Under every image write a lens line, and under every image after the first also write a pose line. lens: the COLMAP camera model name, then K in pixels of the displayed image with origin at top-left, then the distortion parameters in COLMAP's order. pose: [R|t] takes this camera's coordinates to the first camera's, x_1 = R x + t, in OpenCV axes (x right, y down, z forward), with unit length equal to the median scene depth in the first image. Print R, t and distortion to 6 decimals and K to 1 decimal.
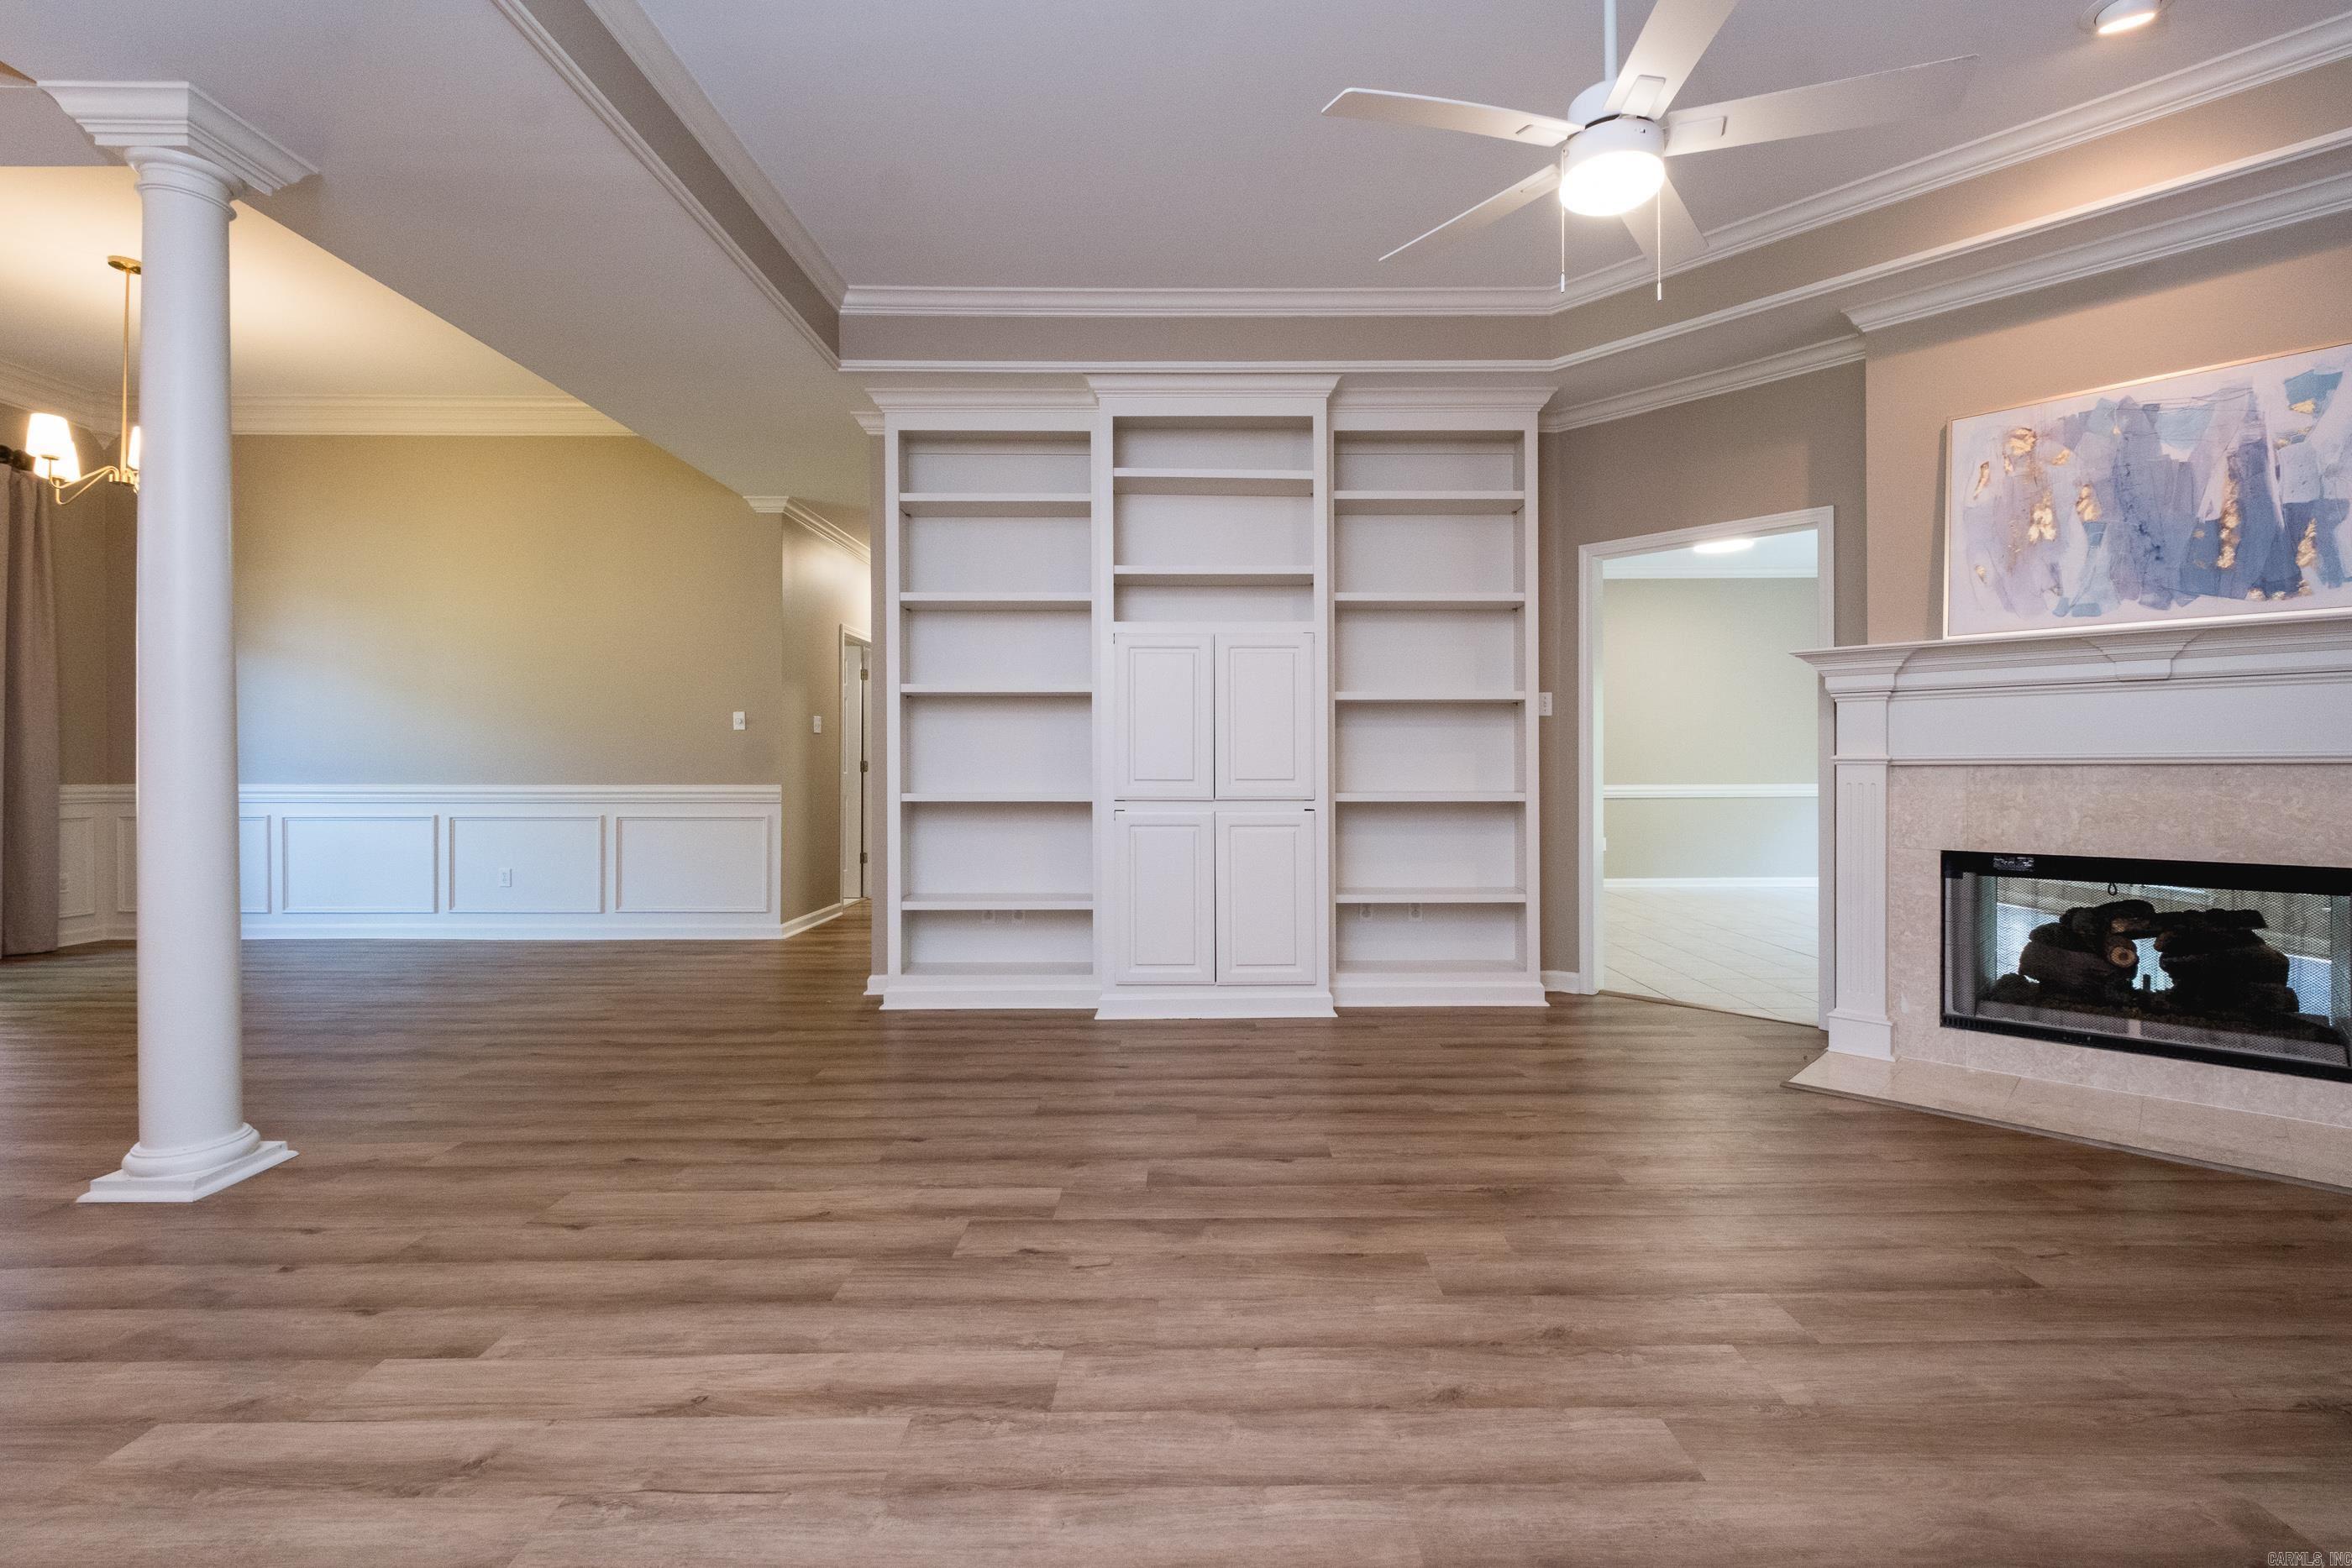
lens RADIAL K [[1023.8, 0, 1181.2], [0, 1023.8, 759.5], [0, 0, 1]] dist [0.002696, -0.001065]
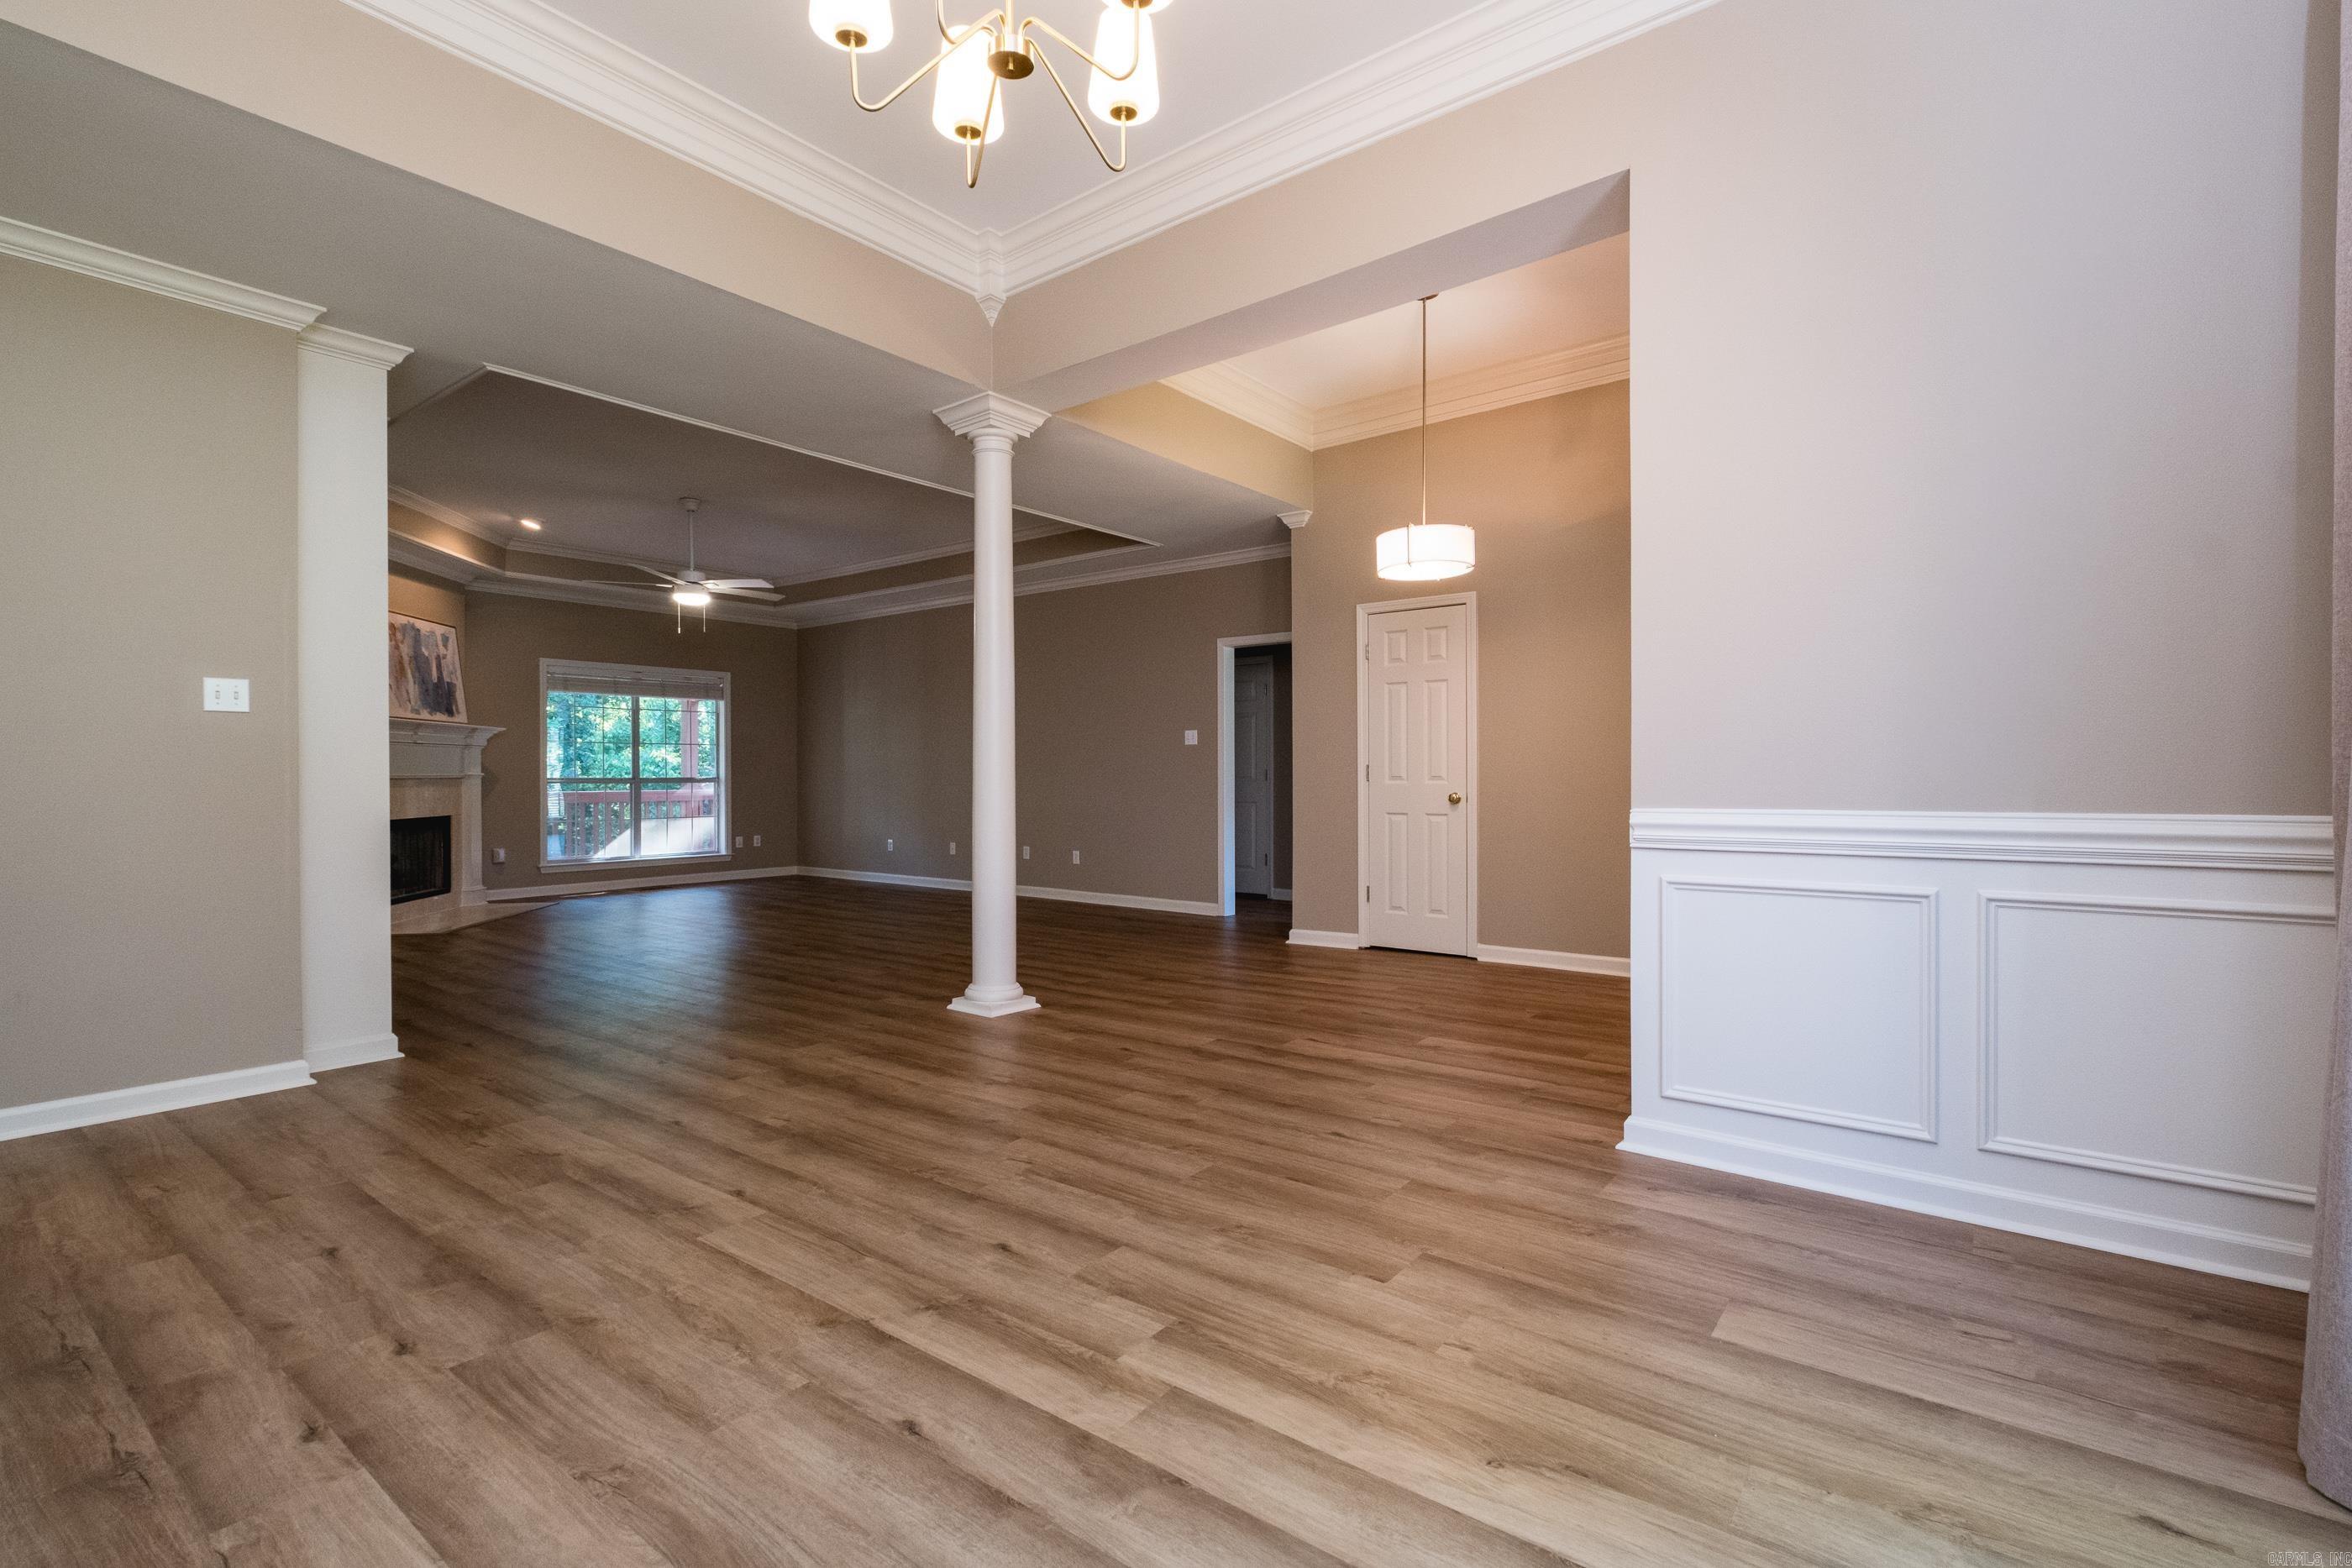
lens RADIAL K [[1015.4, 0, 1184.7], [0, 1015.4, 781.0], [0, 0, 1]] dist [0.012348, -0.007175]
pose [[-0.801665, 0.003590, 0.597762, -1.882966], [0.005295, 0.999985, 0.001095, 0.015716], [-0.597750, 0.004043, -0.801673, 1.809561]]
